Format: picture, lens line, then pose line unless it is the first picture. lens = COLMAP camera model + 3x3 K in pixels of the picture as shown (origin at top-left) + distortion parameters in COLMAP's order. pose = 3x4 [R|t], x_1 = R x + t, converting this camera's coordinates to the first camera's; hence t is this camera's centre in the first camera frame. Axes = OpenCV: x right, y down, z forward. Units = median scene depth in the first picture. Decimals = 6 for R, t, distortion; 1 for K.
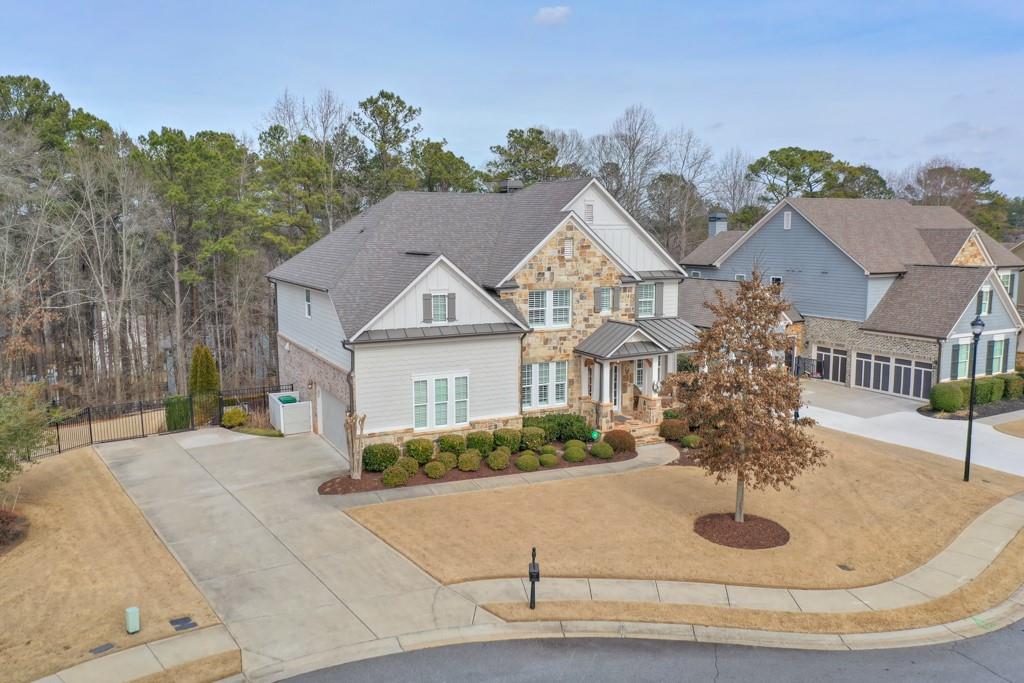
lens RADIAL K [[802.8, 0, 524.5], [0, 802.8, 338.7], [0, 0, 1]] dist [-0.026613, 0.001888]
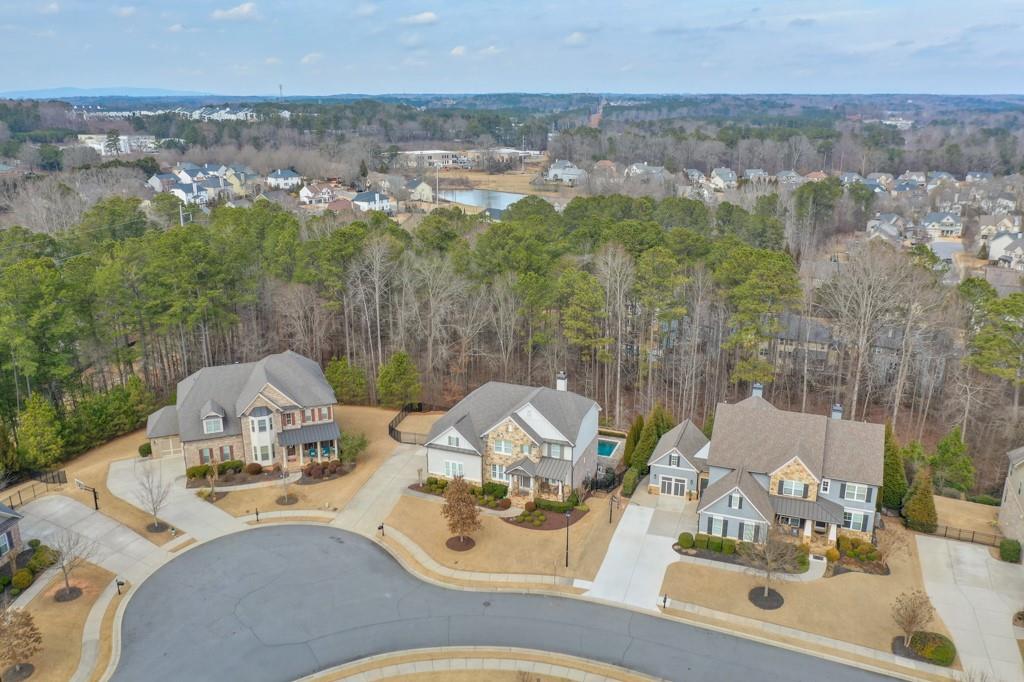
lens RADIAL K [[802.8, 0, 524.5], [0, 802.8, 338.2], [0, 0, 1]] dist [-0.026613, 0.001888]
pose [[0.663727, 0.215231, -0.716339, 2.089518], [-0.106902, 0.975170, 0.193948, -1.001411], [0.740296, -0.052150, 0.670255, -0.789321]]
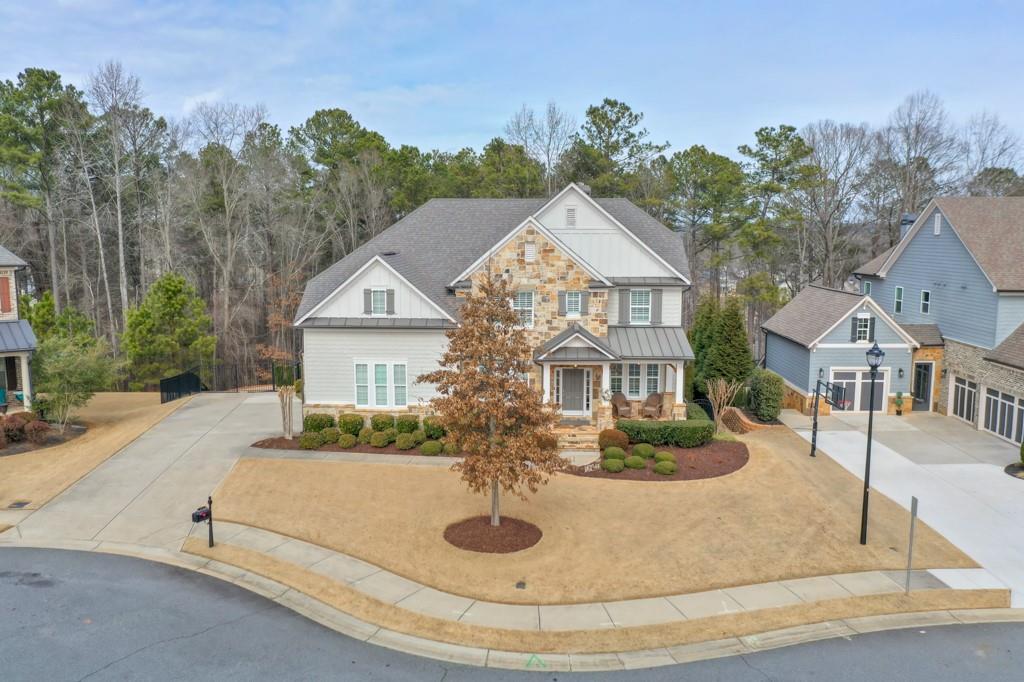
lens RADIAL K [[802.8, 0, 524.5], [0, 802.8, 338.2], [0, 0, 1]] dist [-0.026613, 0.001888]
pose [[0.868763, 0.069908, -0.490269, 0.612826], [-0.070803, 0.997350, 0.016750, -0.020024], [0.490141, 0.020161, 0.871410, 0.106641]]
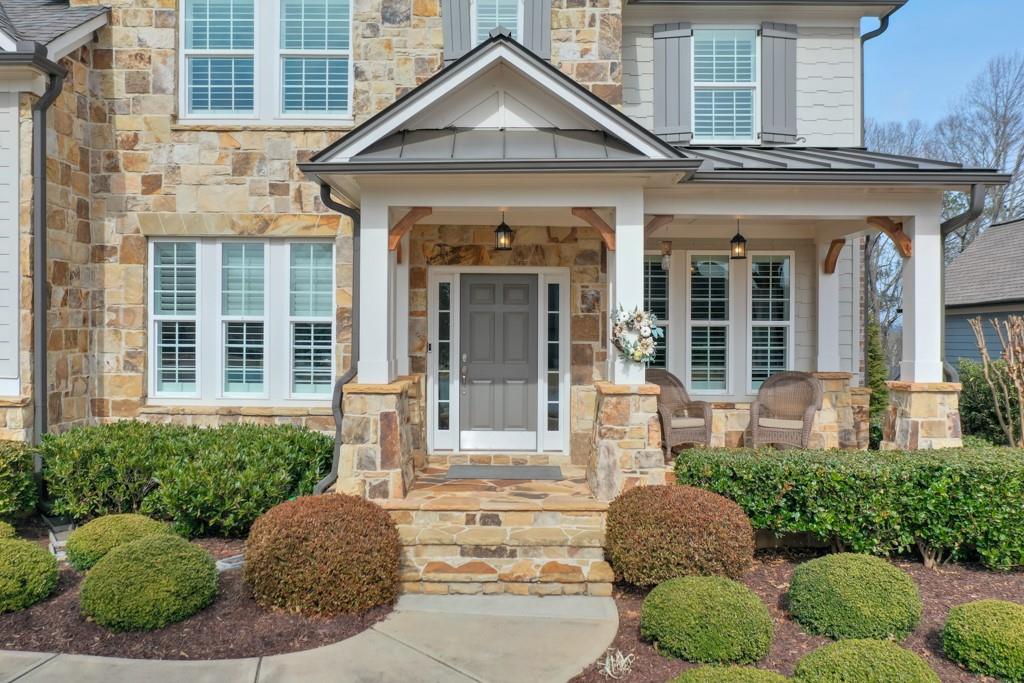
lens RADIAL K [[802.8, 0, 524.5], [0, 802.8, 338.7], [0, 0, 1]] dist [-0.026613, 0.001888]
pose [[0.887636, 0.007703, -0.460481, 0.267310], [-0.068714, 0.990884, -0.115879, 0.098475], [0.455391, 0.134500, 0.880073, 0.873567]]
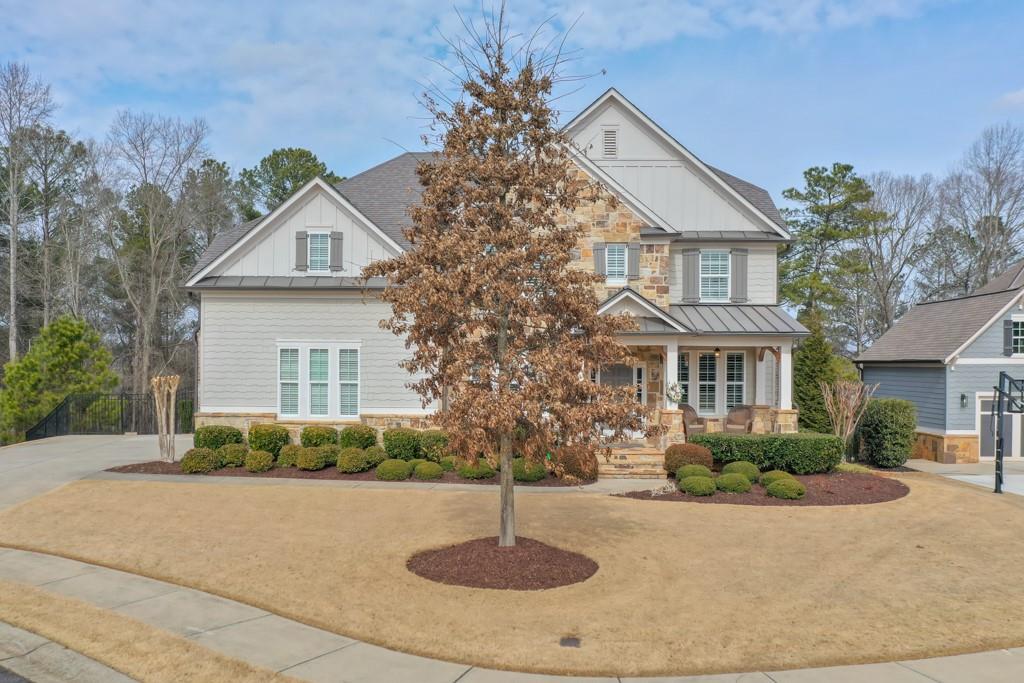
lens RADIAL K [[876.2, 0, 525.2], [0, 876.2, 369.9], [0, 0, 1]] dist [-0.018015, -0.007928]
pose [[0.874459, 0.011145, -0.484971, 0.435375], [-0.072243, 0.991580, -0.107475, 0.137212], [0.479690, 0.129018, 0.867901, 0.392518]]
